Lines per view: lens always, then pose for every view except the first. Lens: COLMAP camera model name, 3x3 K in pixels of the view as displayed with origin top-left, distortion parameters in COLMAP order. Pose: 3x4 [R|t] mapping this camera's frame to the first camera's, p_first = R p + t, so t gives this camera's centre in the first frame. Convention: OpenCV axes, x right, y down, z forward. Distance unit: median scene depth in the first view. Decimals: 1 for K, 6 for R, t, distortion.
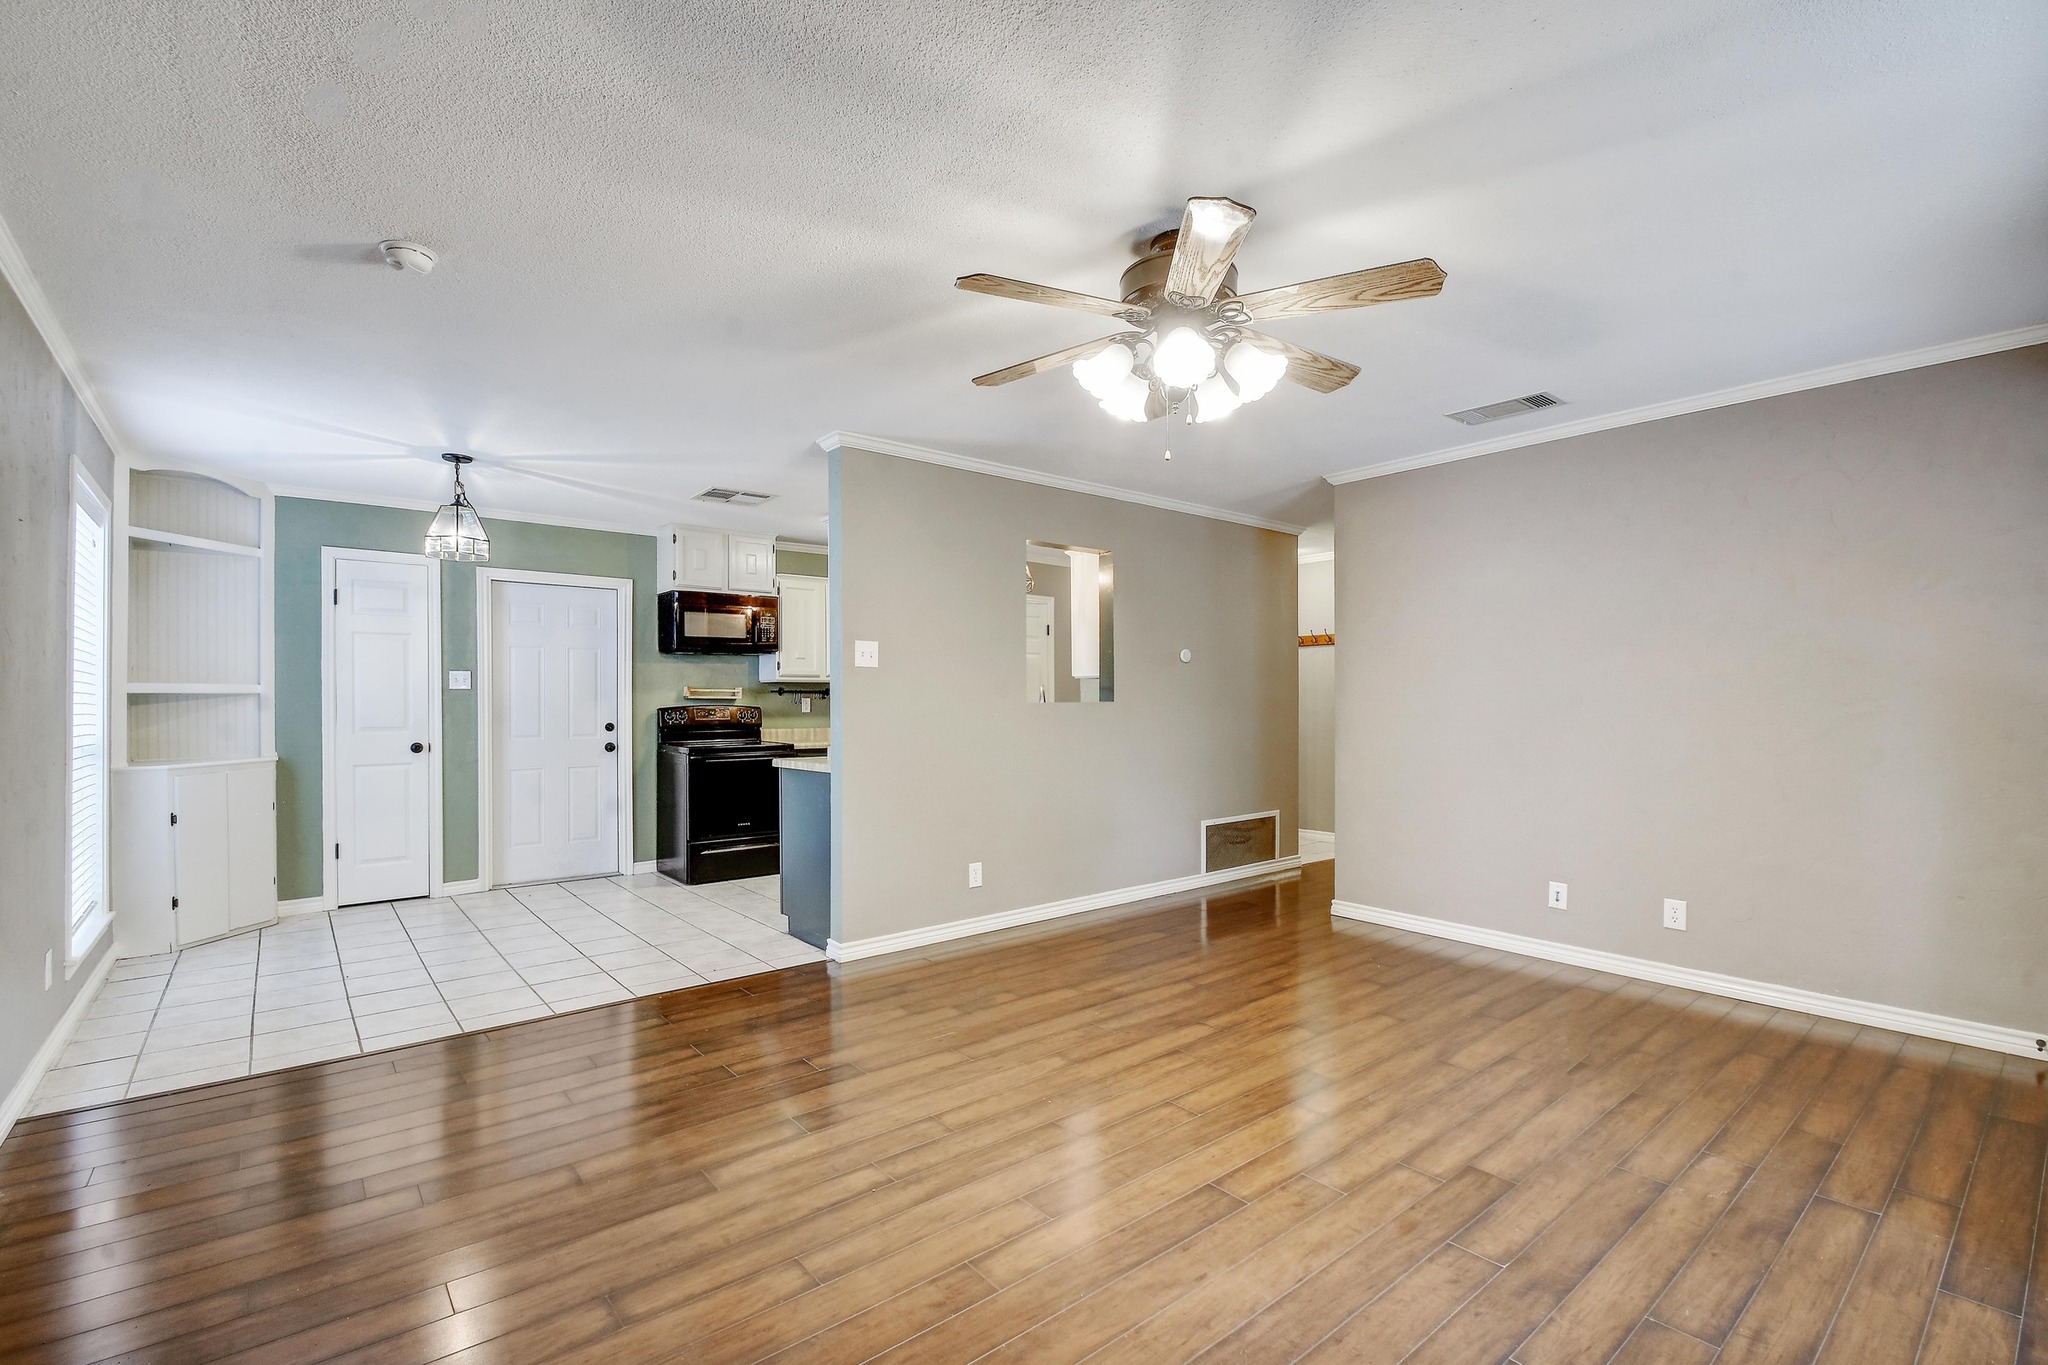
lens RADIAL K [[908.5, 0, 1016.2], [0, 908.5, 705.4], [0, 0, 1]] dist [-0.002187, -0.000539]
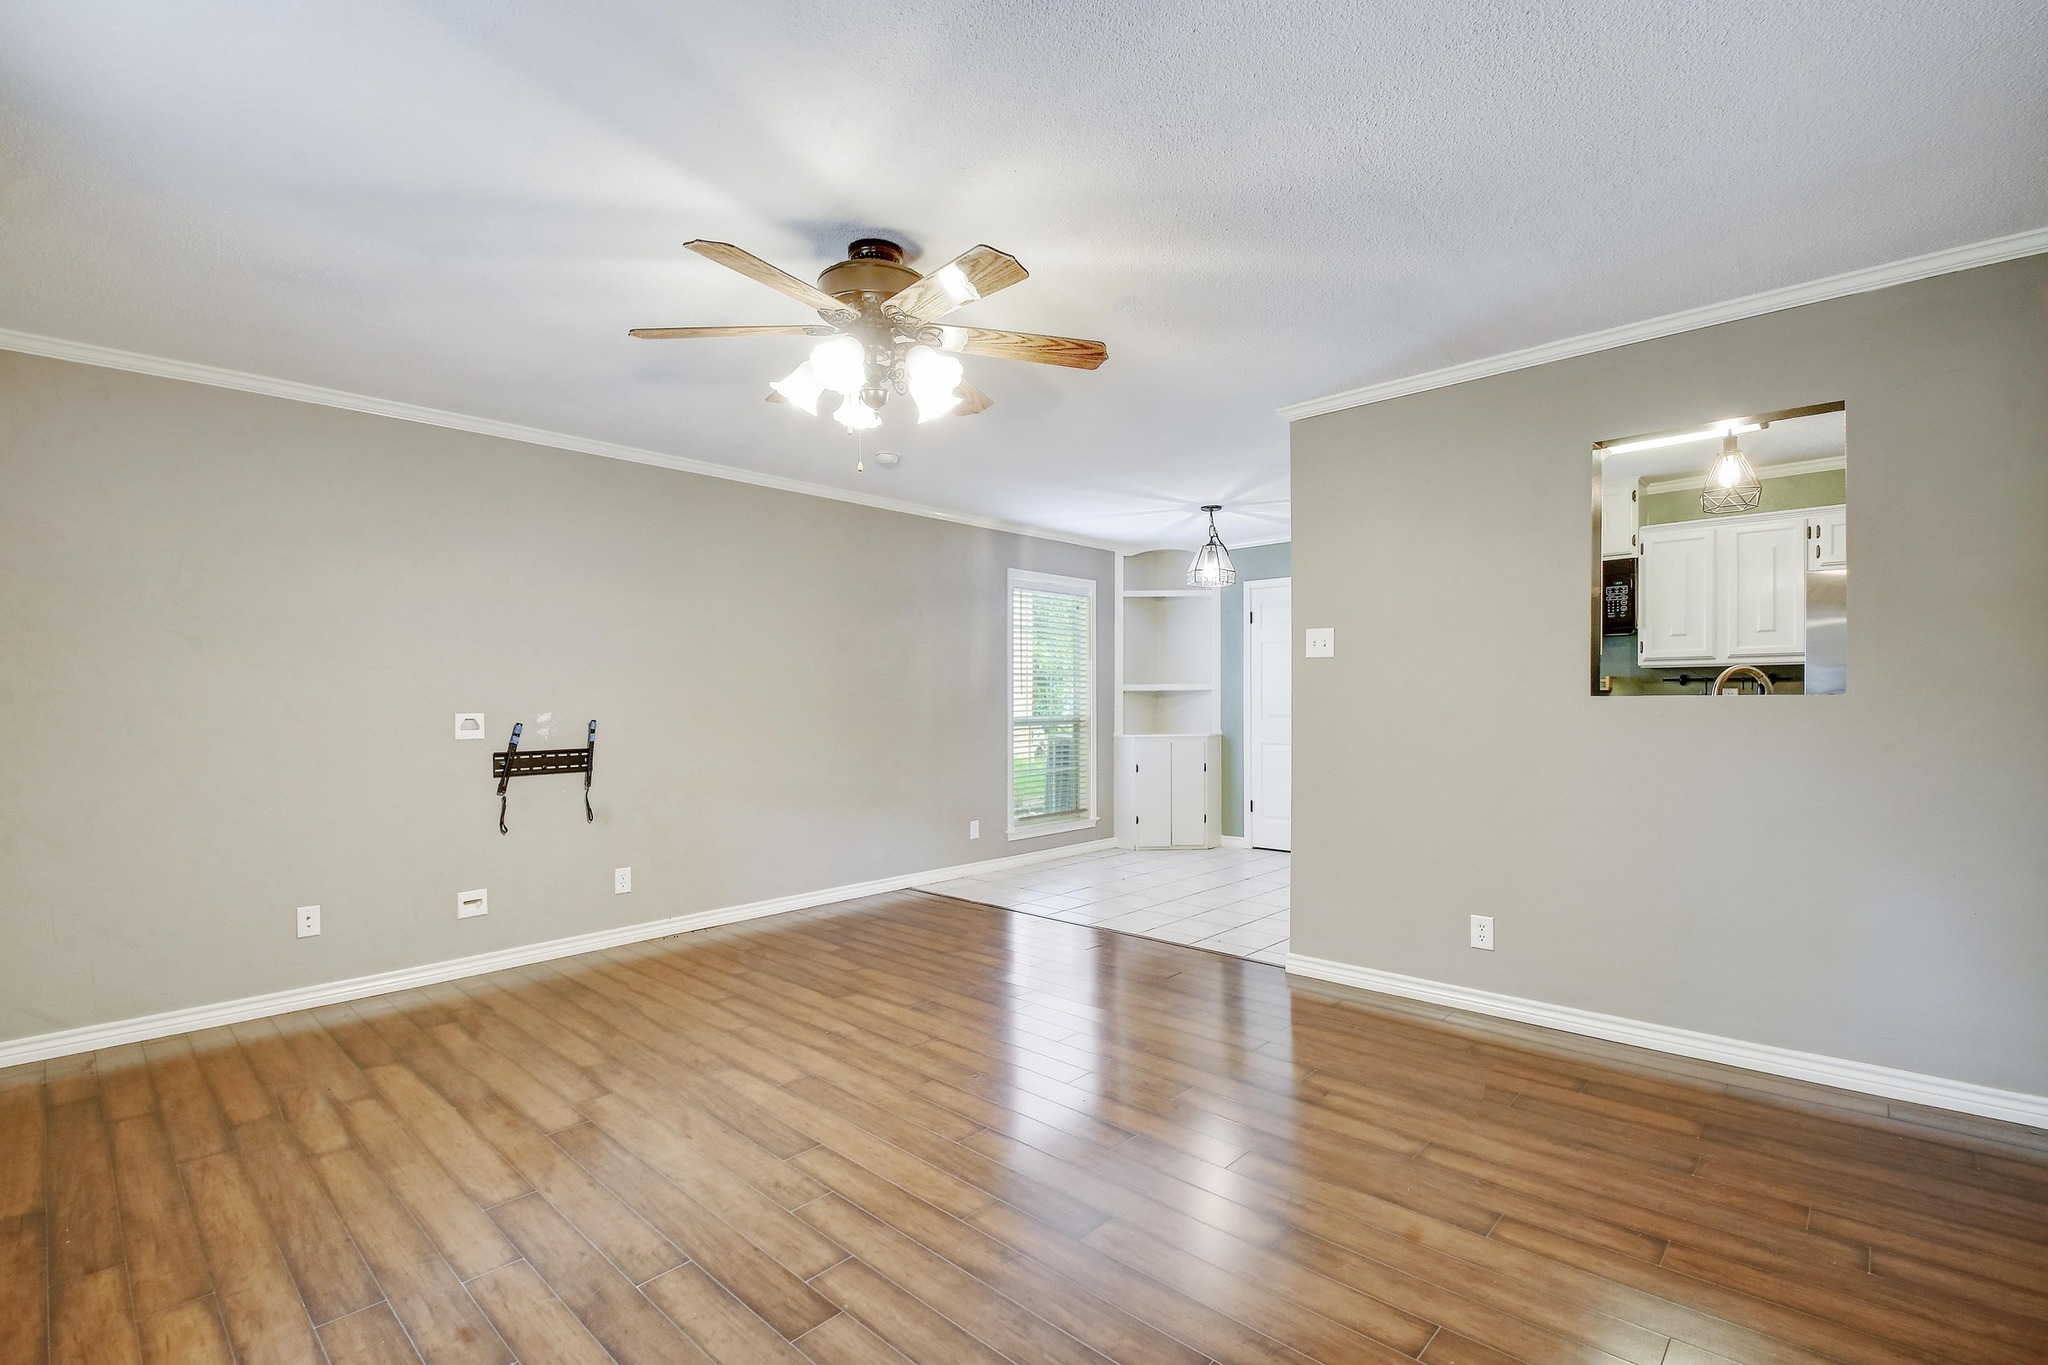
lens RADIAL K [[921.7, 0, 992.8], [0, 921.7, 701.4], [0, 0, 1]] dist [-0.000027, -0.000189]
pose [[0.116191, 0.005462, -0.993212, 1.065958], [0.001342, 0.999983, 0.005657, -0.005996], [0.993226, -0.001991, 0.116182, 0.866249]]
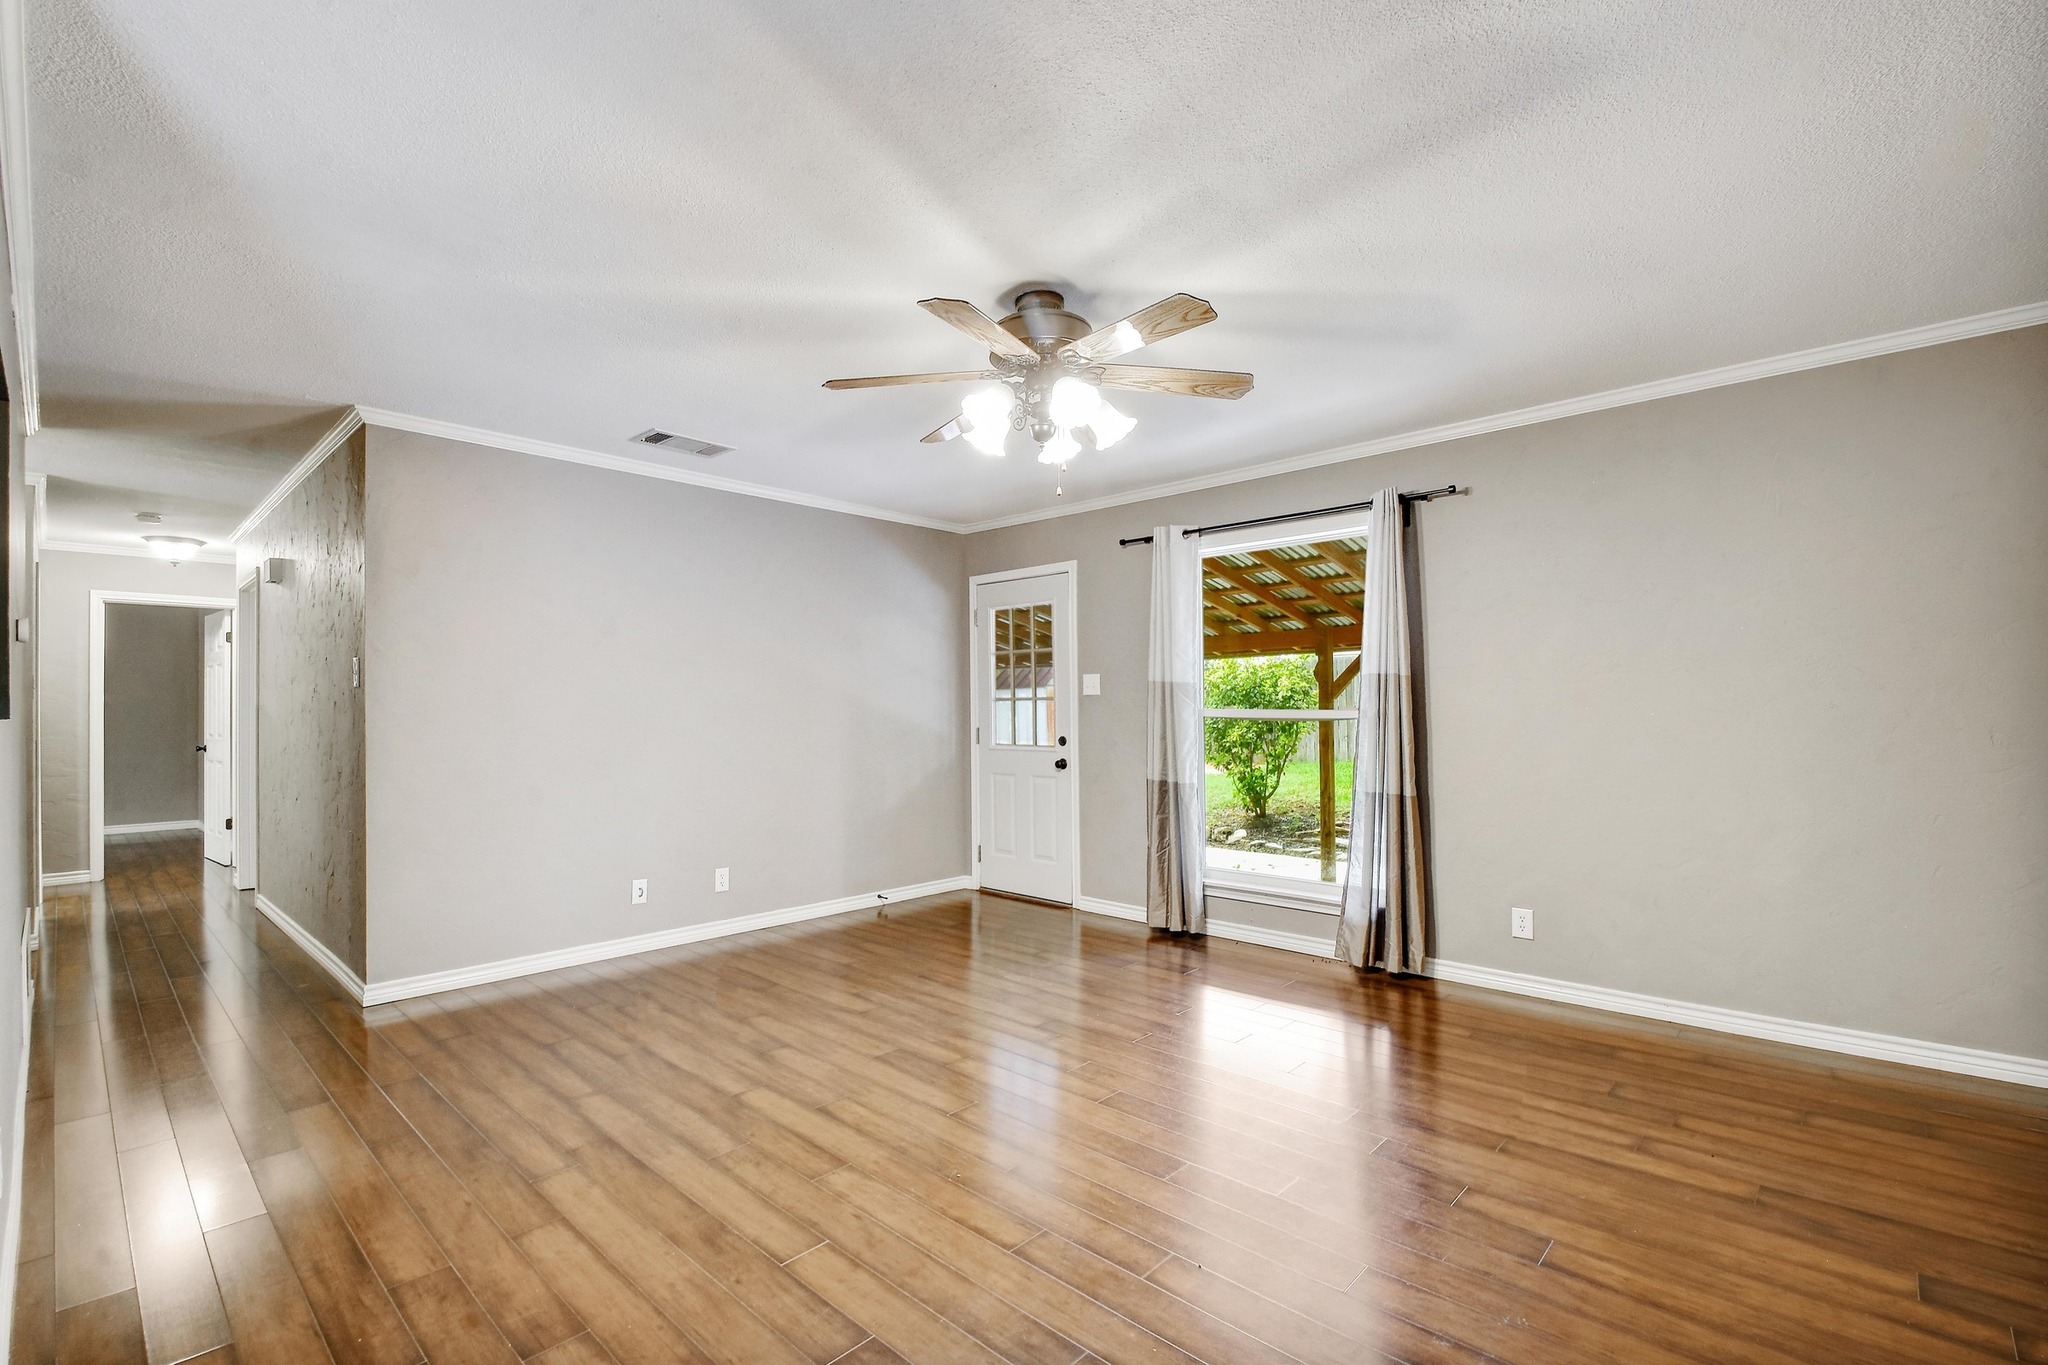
lens RADIAL K [[908.5, 0, 1016.2], [0, 908.5, 705.4], [0, 0, 1]] dist [-0.002187, -0.000539]
pose [[-0.132031, 0.006815, 0.991222, -0.795938], [0.012946, 0.999903, -0.005150, -0.003007], [-0.991161, 0.012152, -0.132106, 1.017032]]
